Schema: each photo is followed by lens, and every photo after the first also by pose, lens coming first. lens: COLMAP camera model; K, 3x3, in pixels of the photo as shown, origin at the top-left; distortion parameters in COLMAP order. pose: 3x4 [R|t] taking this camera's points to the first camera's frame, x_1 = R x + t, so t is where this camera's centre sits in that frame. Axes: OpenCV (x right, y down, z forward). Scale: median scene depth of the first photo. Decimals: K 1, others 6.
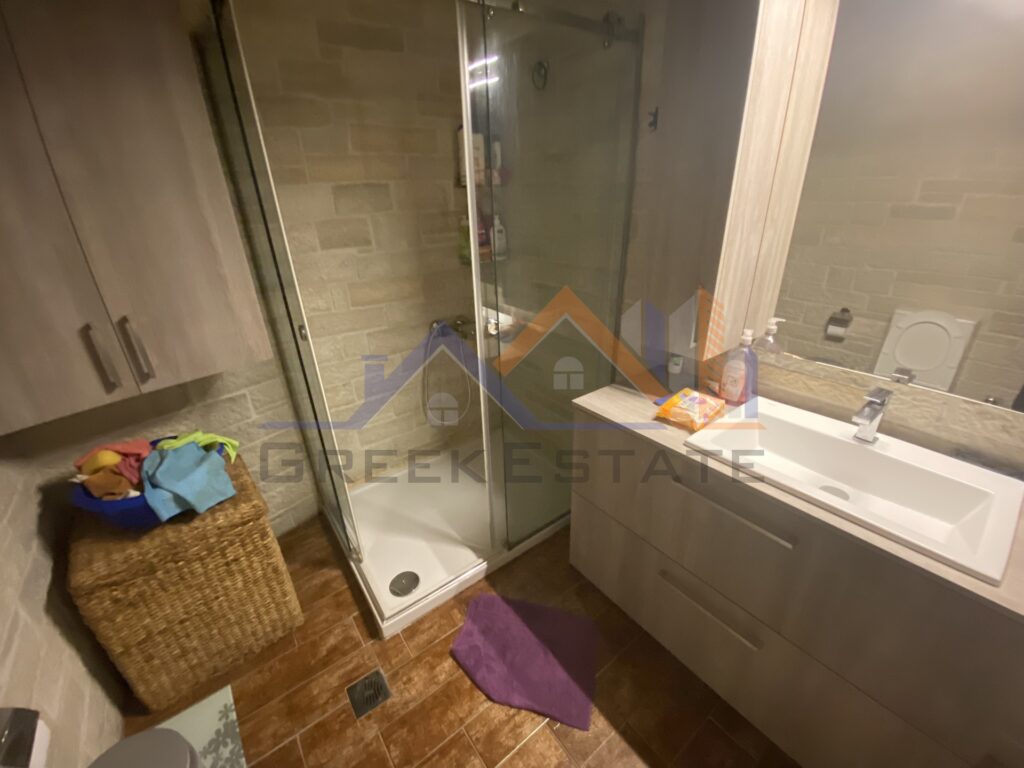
lens RADIAL K [[412.4, 0, 513.9], [0, 412.4, 380.6], [0, 0, 1]] dist [-0.017407, -0.001586]
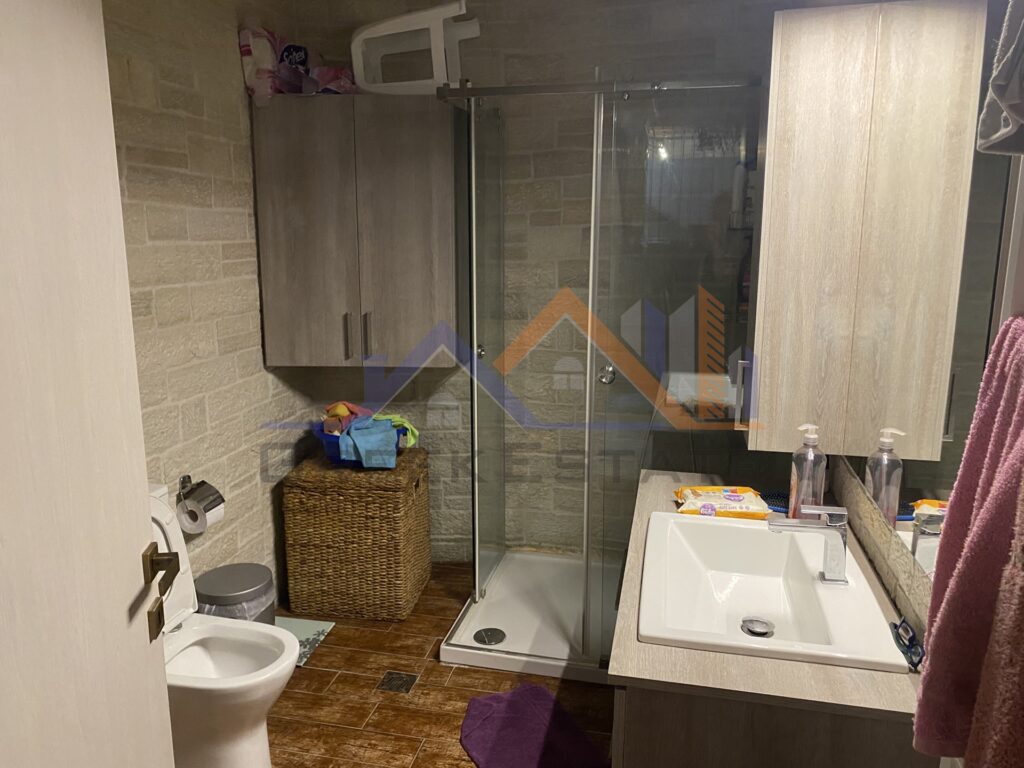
lens RADIAL K [[783.0, 0, 511.3], [0, 783.0, 383.8], [0, 0, 1]] dist [0.009055, -0.002252]
pose [[0.645660, 0.177294, -0.742758, 1.238975], [-0.331167, 0.941456, -0.063152, 0.078685], [0.688078, 0.286752, 0.666575, -0.375604]]
